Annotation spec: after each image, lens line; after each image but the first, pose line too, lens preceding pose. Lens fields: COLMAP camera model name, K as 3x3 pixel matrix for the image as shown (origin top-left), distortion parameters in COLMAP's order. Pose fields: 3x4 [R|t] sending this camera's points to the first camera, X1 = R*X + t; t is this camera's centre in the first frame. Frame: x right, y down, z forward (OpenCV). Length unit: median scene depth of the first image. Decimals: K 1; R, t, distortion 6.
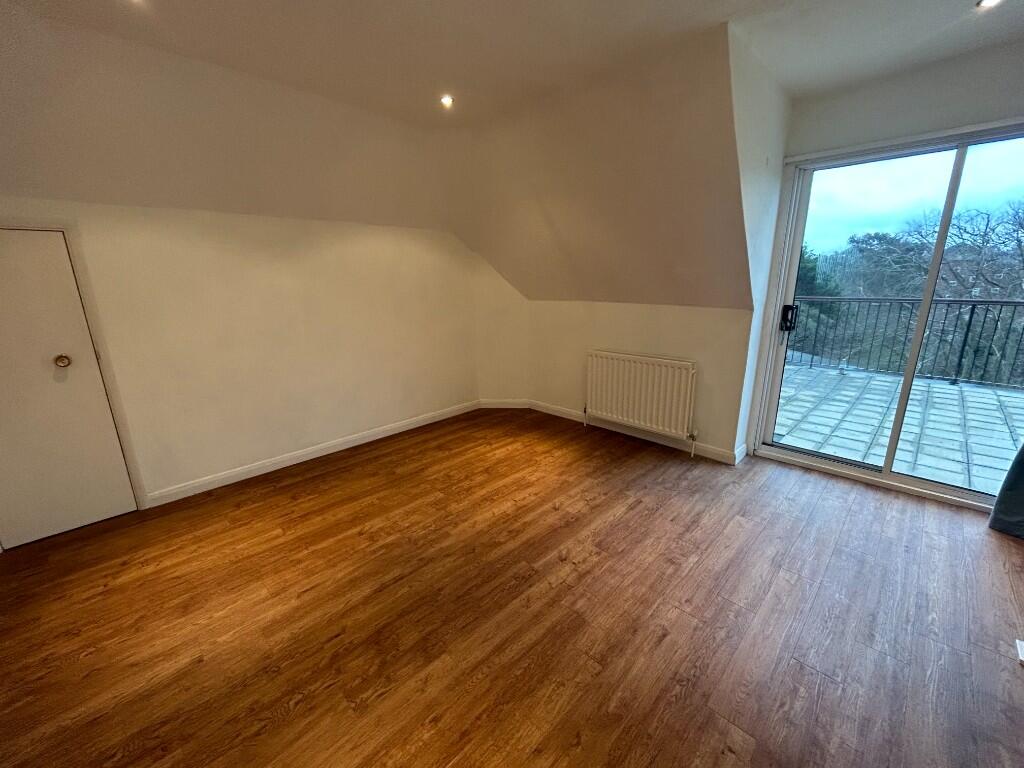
lens RADIAL K [[414.0, 0, 512.0], [0, 414.0, 384.0], [0, 0, 1]] dist [-0.001146, 0.000355]
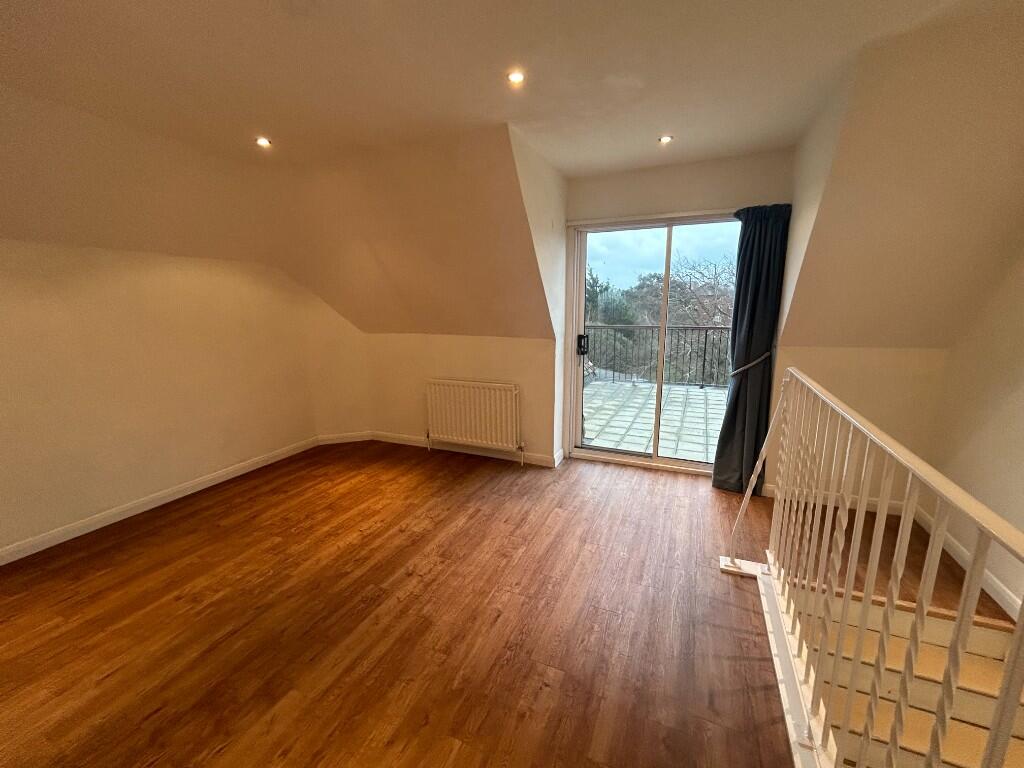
lens RADIAL K [[414.0, 0, 512.0], [0, 414.0, 384.0], [0, 0, 1]] dist [-0.001146, 0.000355]
pose [[0.933036, -0.061836, 0.354431, 0.017137], [0.085085, 0.995099, -0.050375, 0.006538], [-0.349579, 0.077158, 0.933724, -0.117961]]
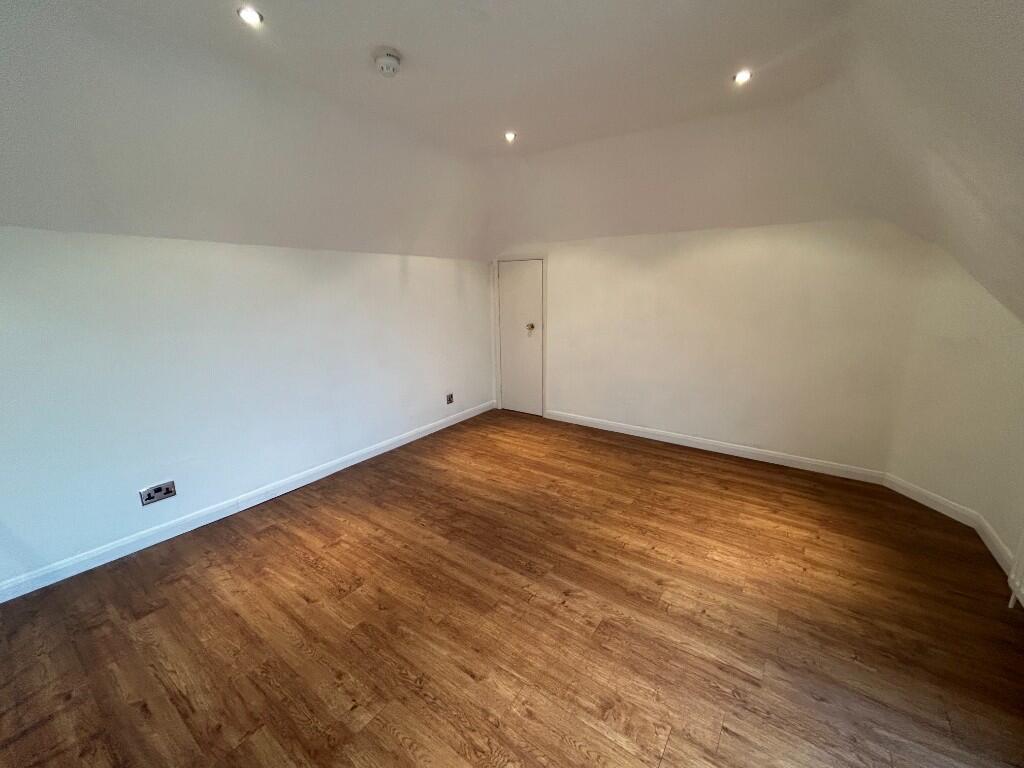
lens RADIAL K [[414.0, 0, 512.0], [0, 414.0, 384.0], [0, 0, 1]] dist [-0.001146, 0.000355]
pose [[0.163751, 0.244981, -0.955599, 0.760368], [-0.239786, 0.949508, 0.202330, -0.157604], [0.956916, 0.196008, 0.214226, 0.513038]]
